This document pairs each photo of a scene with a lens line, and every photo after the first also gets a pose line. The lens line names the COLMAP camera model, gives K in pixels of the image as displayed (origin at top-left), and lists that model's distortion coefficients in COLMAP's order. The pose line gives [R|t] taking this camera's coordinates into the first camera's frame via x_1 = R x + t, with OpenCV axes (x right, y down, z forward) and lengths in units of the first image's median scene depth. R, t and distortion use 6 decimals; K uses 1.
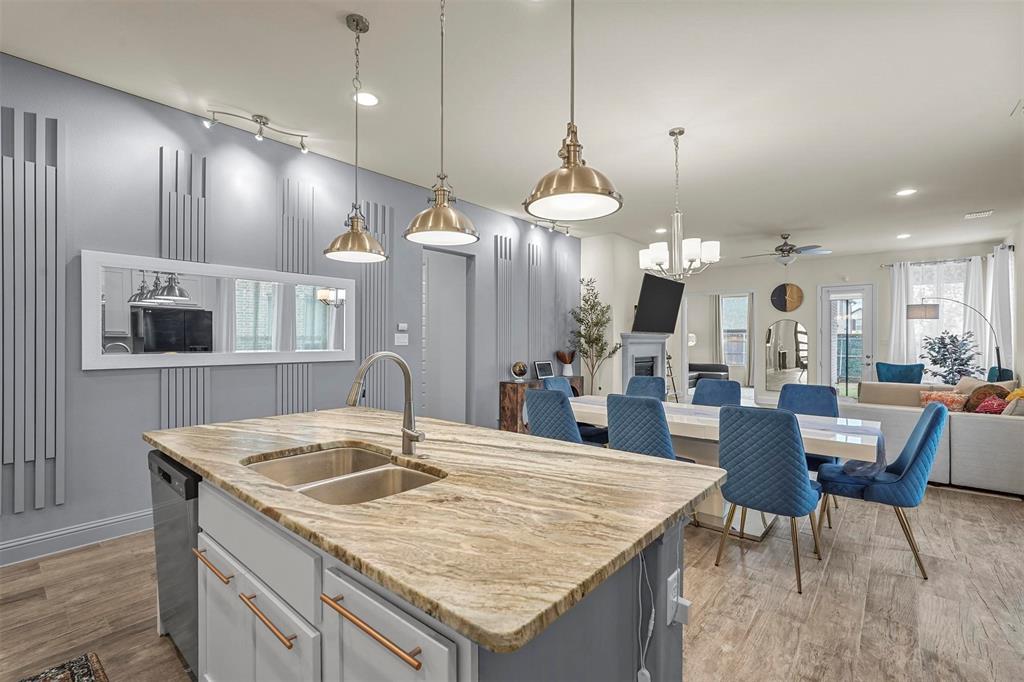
lens RADIAL K [[449.6, 0, 533.4], [0, 449.6, 339.5], [0, 0, 1]] dist [0.000346, 0.000236]
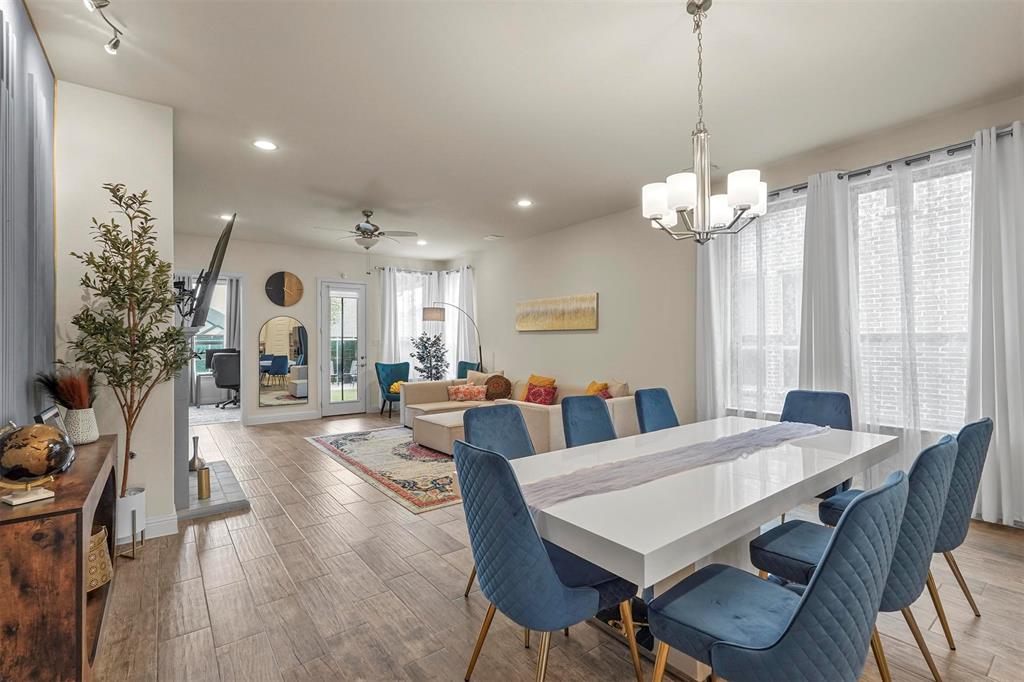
lens RADIAL K [[456.6, 0, 512.0], [0, 456.6, 341.0], [0, 0, 1]] dist [-0.009773, 0.000151]
pose [[0.251738, -0.005465, 0.967780, -0.296946], [0.007163, 0.999967, 0.003784, 0.000654], [-0.967769, 0.005980, 0.251769, 0.914007]]
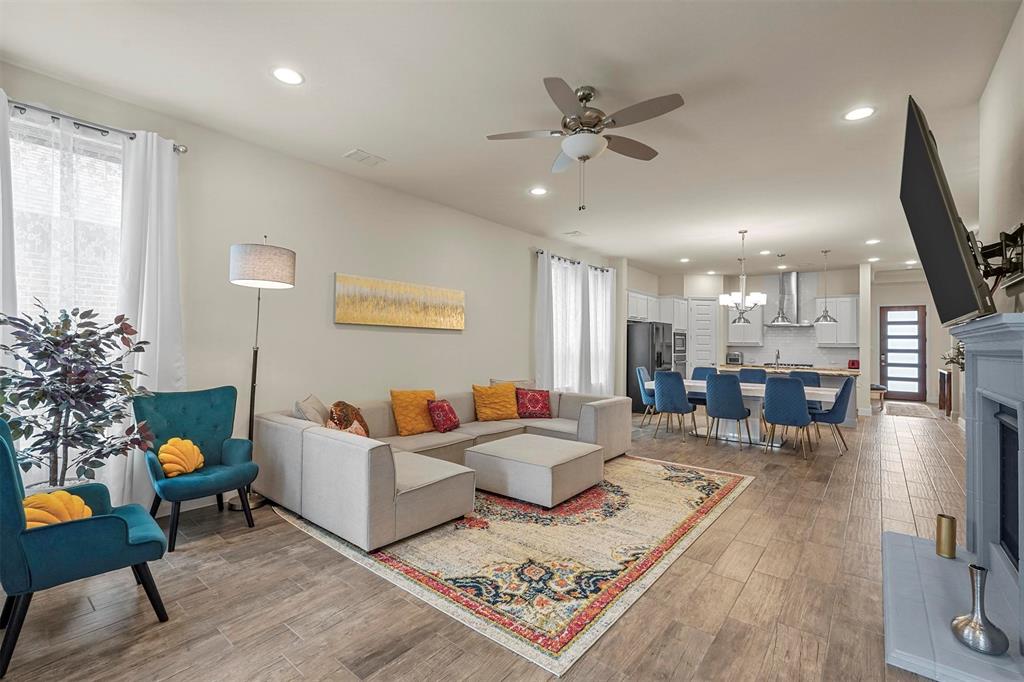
lens RADIAL K [[458.7, 0, 507.9], [0, 458.7, 337.4], [0, 0, 1]] dist [0.000326, 0.000085]
pose [[-0.999611, -0.017147, 0.022000, 1.020106], [-0.017365, 0.999801, -0.009800, 0.004744], [-0.021828, -0.010178, -0.999710, 2.390480]]
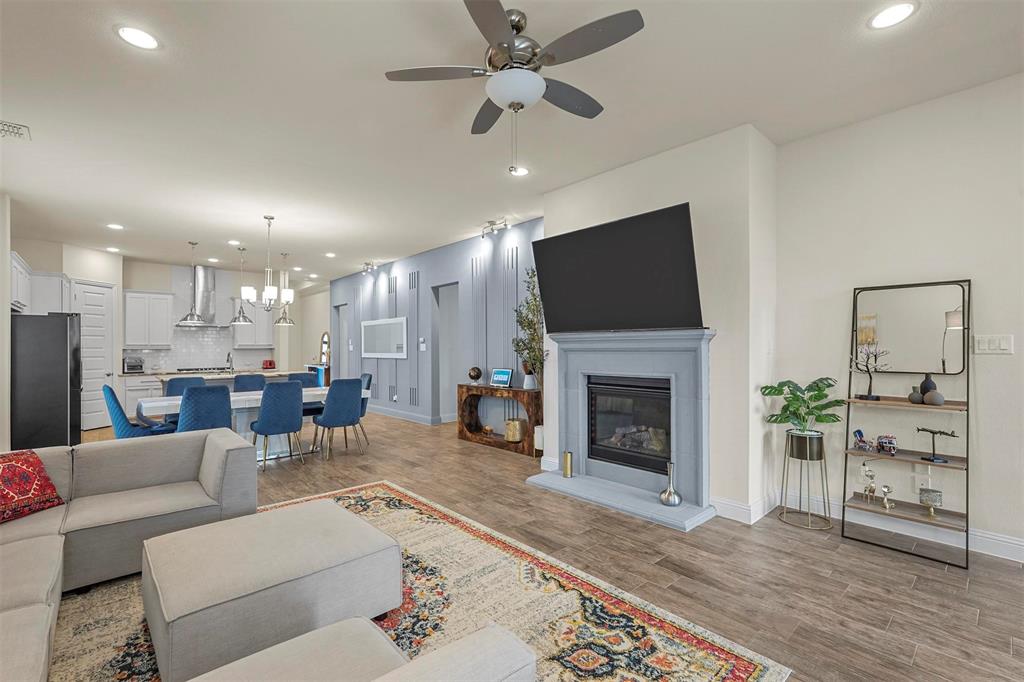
lens RADIAL K [[456.6, 0, 512.0], [0, 456.6, 341.0], [0, 0, 1]] dist [-0.009773, 0.000151]
pose [[-0.173399, -0.017031, -0.984704, 1.455402], [0.003203, 0.999835, -0.017856, 0.009382], [0.984846, -0.006250, -0.173316, 1.768348]]
